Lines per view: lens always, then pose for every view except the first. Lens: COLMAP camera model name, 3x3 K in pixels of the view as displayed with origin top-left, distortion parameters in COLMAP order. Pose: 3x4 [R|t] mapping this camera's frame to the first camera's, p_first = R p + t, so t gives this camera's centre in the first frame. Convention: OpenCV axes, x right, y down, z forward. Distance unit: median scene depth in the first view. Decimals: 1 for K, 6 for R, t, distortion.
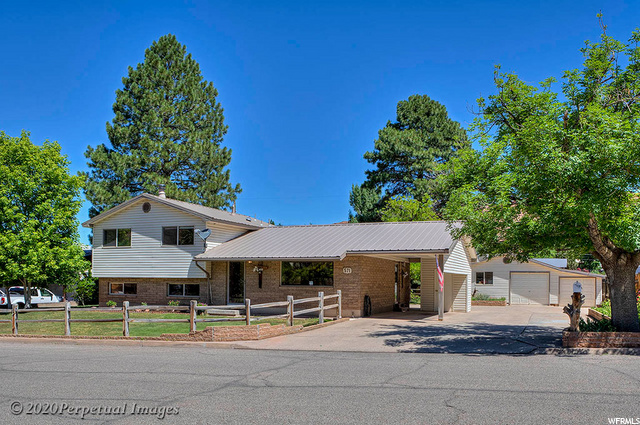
lens RADIAL K [[548.4, 0, 322.0], [0, 548.4, 254.4], [0, 0, 1]] dist [-0.010698, -0.003623]
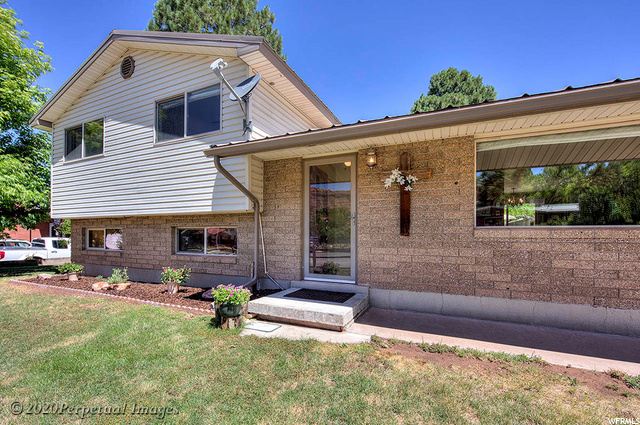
lens RADIAL K [[278.6, 0, 319.2], [0, 278.6, 235.9], [0, 0, 1]] dist [-0.002389, -0.000202]
pose [[0.999404, -0.004476, -0.034218, -0.146475], [0.006157, 0.998771, 0.049180, 0.048640], [0.033955, -0.049362, 0.998204, 0.754144]]
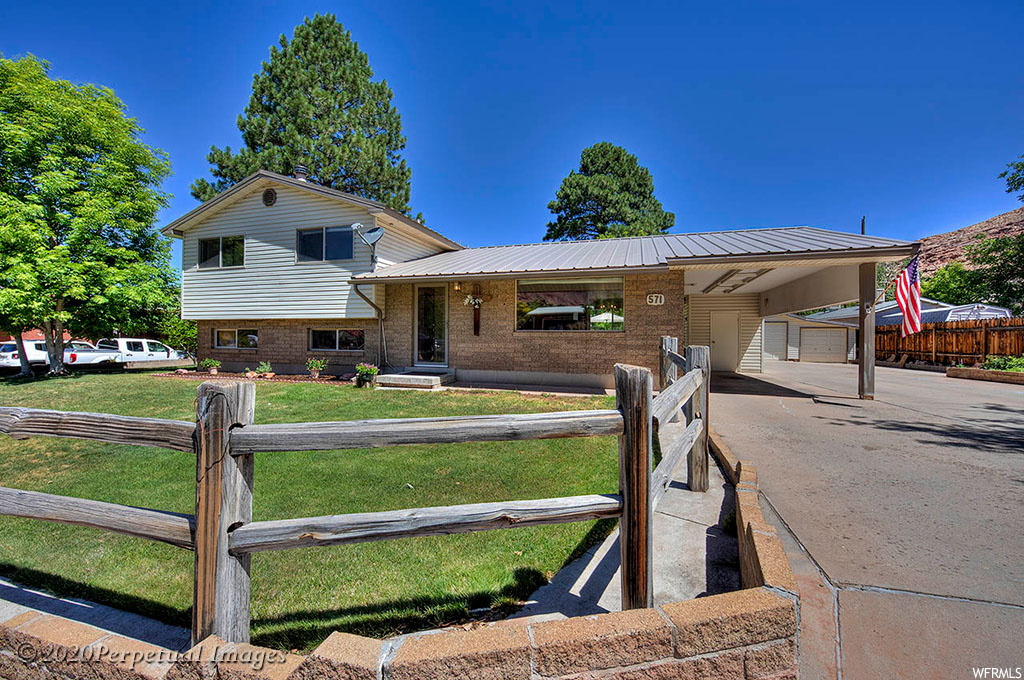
lens RADIAL K [[404.9, 0, 510.2], [0, 404.9, 339.2], [0, 0, 1]] dist [-0.001837, -0.000245]
pose [[0.995682, -0.001625, 0.092816, -0.107021], [-0.002921, 0.998804, 0.048814, 0.041761], [-0.092784, -0.048875, 0.994486, 0.542240]]
